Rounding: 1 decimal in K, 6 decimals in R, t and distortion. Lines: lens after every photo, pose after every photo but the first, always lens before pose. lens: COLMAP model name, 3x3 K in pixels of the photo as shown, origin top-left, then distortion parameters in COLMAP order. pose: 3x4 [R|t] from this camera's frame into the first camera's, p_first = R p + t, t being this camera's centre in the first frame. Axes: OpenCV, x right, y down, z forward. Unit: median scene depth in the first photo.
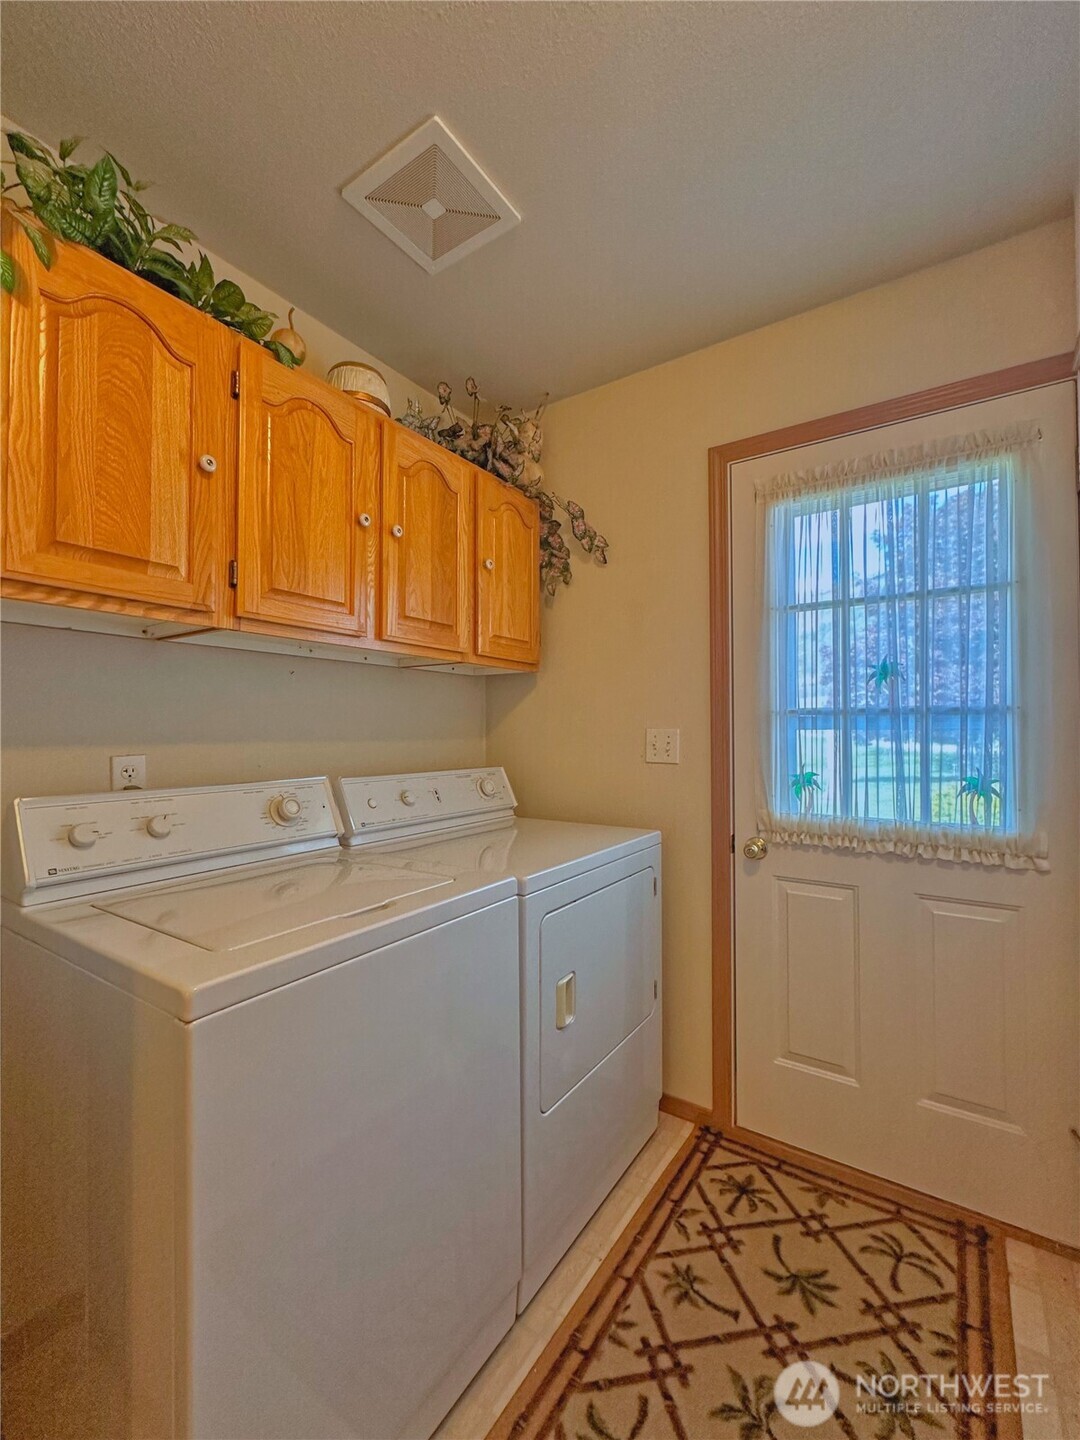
lens RADIAL K [[609.2, 0, 540.0], [0, 609.2, 720.0], [0, 0, 1]] dist [0.000974, 0.000159]
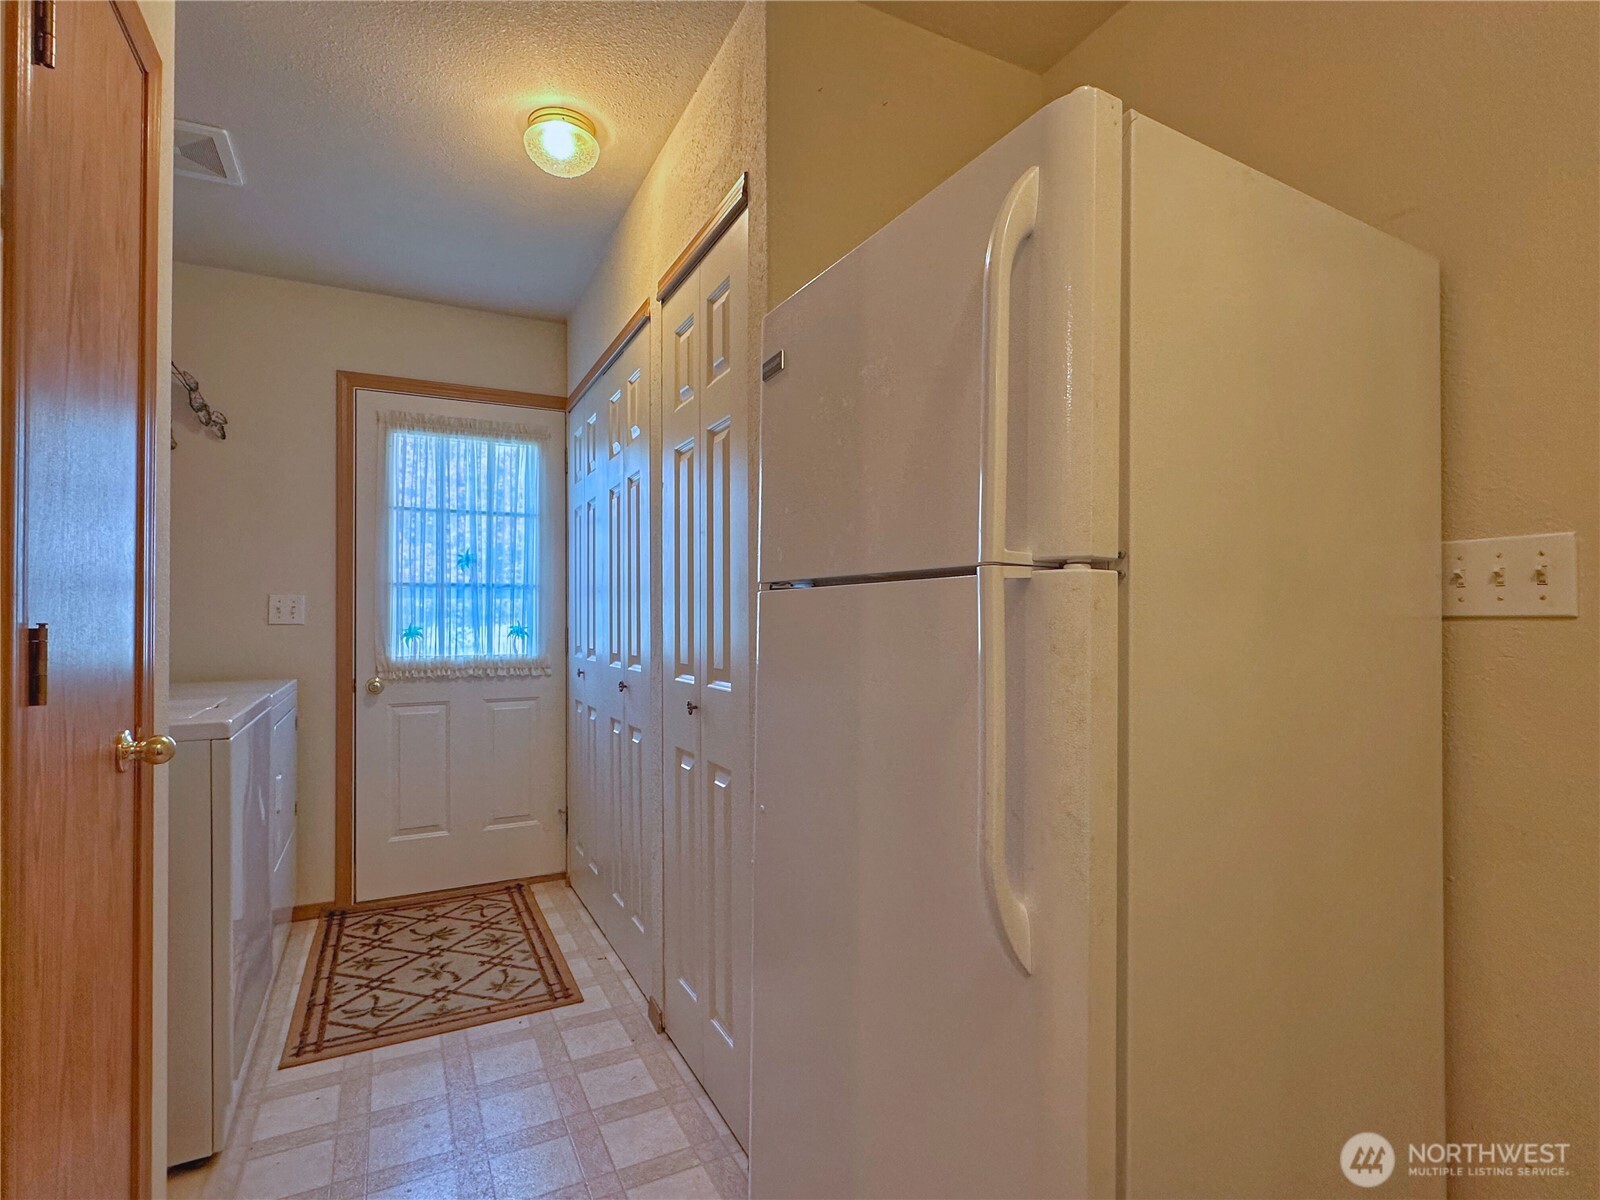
lens RADIAL K [[796.3, 0, 806.3], [0, 796.3, 605.5], [0, 0, 1]] dist [-0.004279, -0.000036]
pose [[0.473281, 0.009522, 0.880860, -0.859884], [-0.011123, 0.999926, -0.004833, 0.039813], [-0.880841, -0.007510, 0.473352, -0.760762]]
